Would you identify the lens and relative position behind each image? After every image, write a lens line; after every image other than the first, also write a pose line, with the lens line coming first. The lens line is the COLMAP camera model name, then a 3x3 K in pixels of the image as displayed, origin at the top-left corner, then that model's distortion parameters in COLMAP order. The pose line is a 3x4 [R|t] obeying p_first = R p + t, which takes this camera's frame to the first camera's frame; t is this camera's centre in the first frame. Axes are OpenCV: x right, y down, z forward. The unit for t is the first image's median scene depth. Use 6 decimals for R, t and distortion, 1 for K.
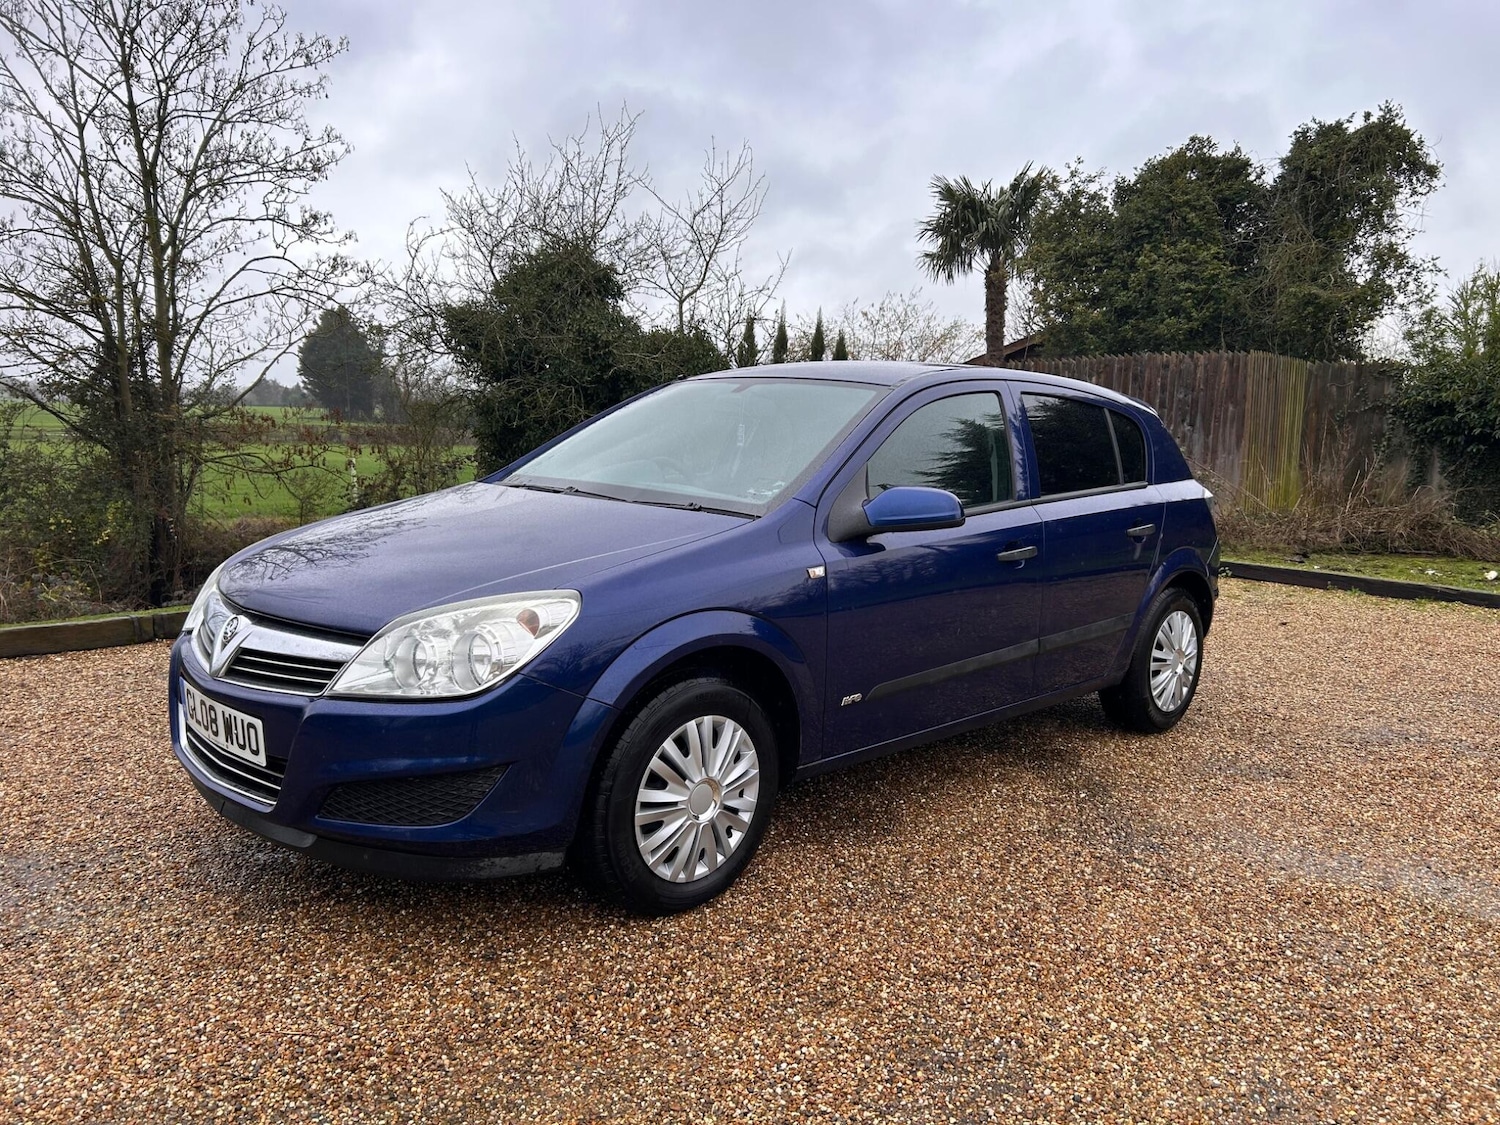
lens RADIAL K [[1117.7, 0, 757.3], [0, 1117.7, 571.4], [0, 0, 1]] dist [0.053852, -0.053848]
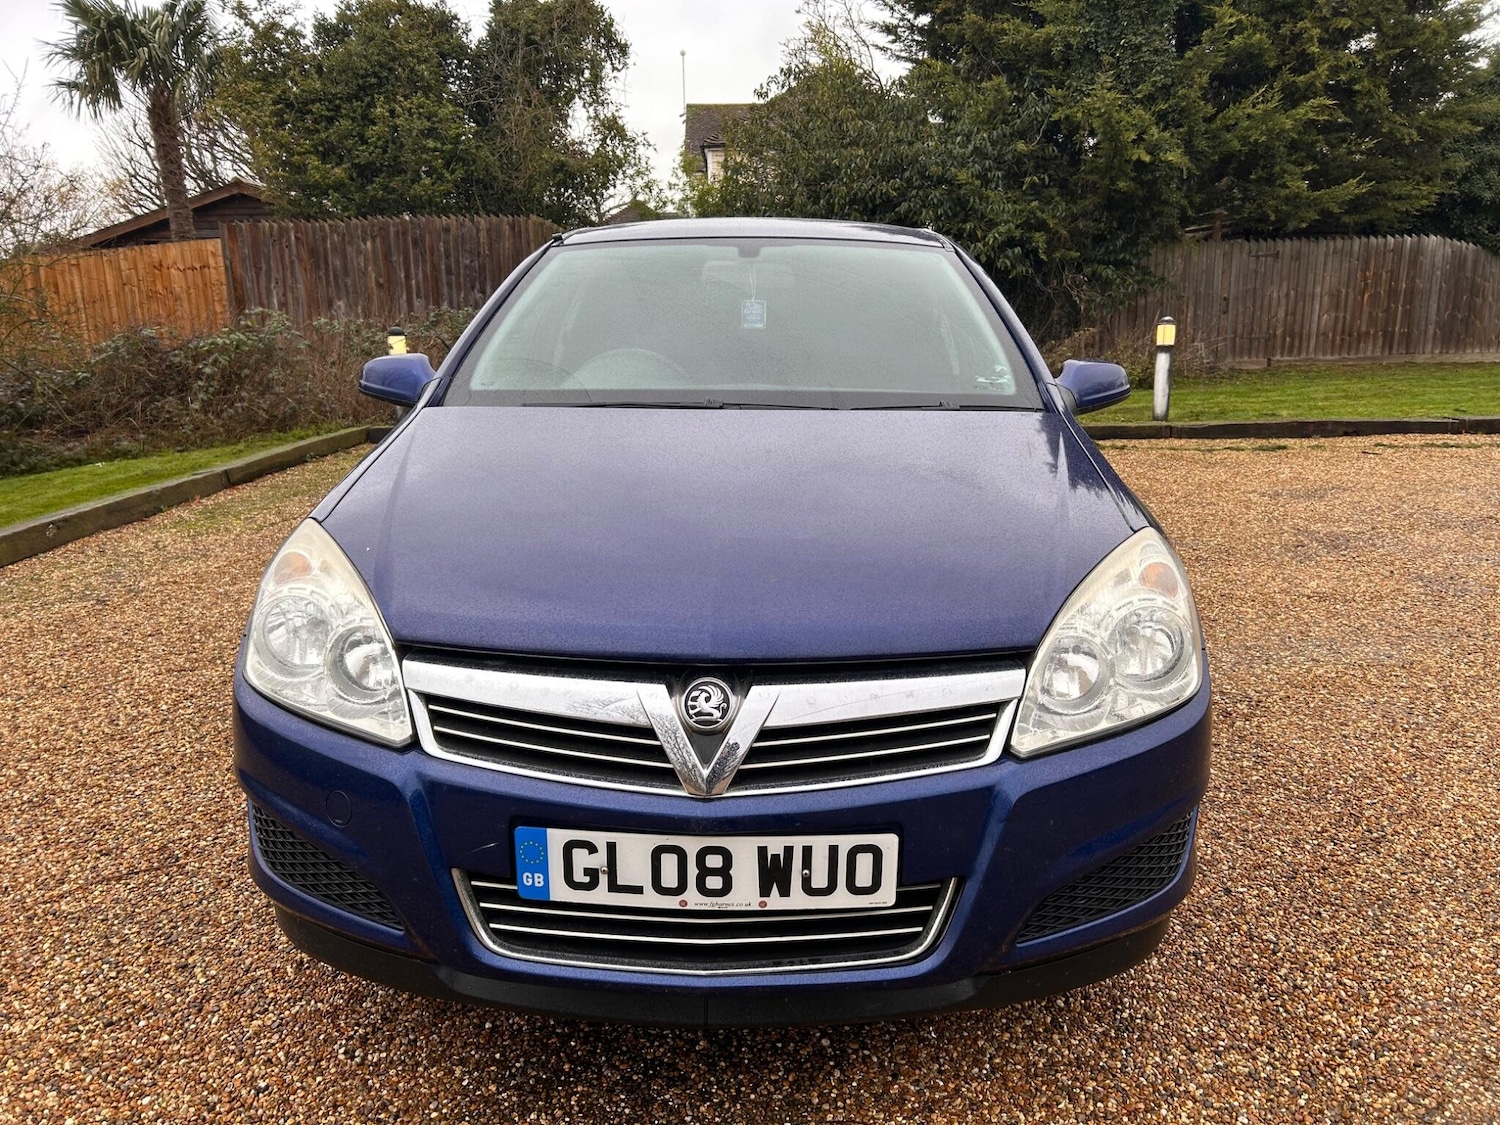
lens RADIAL K [[1117.7, 0, 757.3], [0, 1117.7, 571.4], [0, 0, 1]] dist [0.053852, -0.053848]
pose [[0.726030, -0.193527, 0.659870, -0.154581], [0.117810, 0.980400, 0.157911, -0.018708], [-0.677496, -0.036909, 0.734599, 0.112998]]
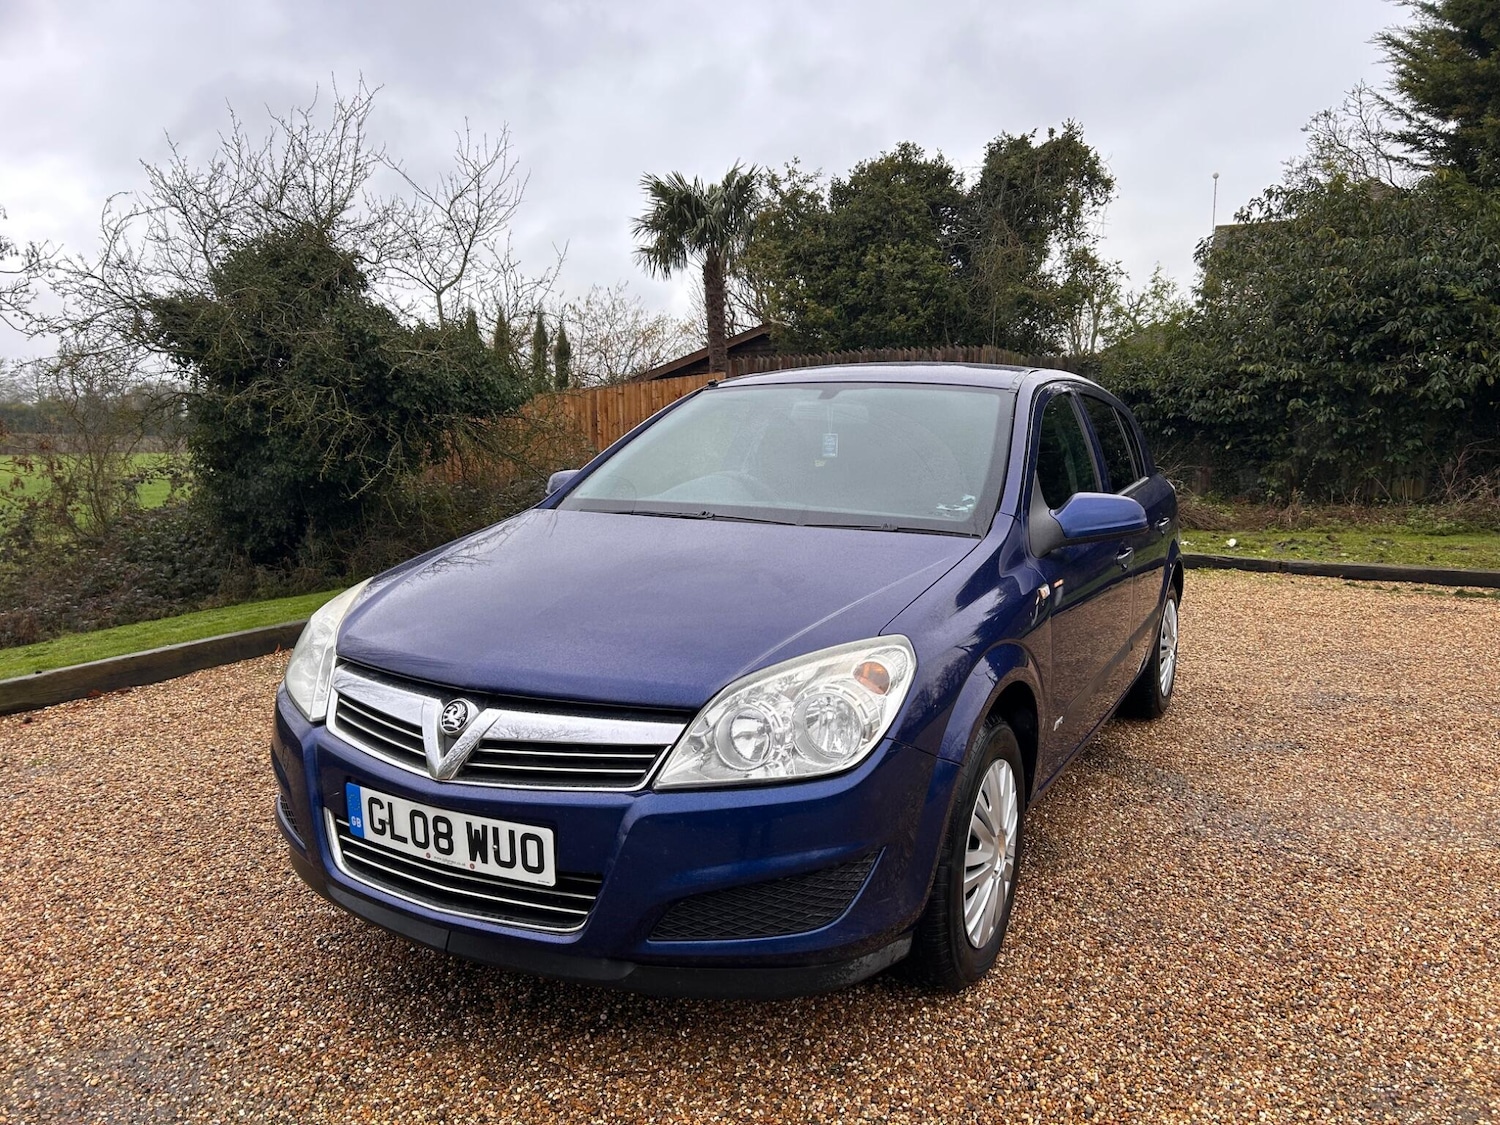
lens RADIAL K [[1117.7, 0, 757.3], [0, 1117.7, 571.4], [0, 0, 1]] dist [0.053852, -0.053848]
pose [[0.956826, -0.062588, 0.283844, -0.093184], [0.061005, 0.998033, 0.014420, -0.009456], [-0.284189, 0.003519, 0.958762, 0.035929]]
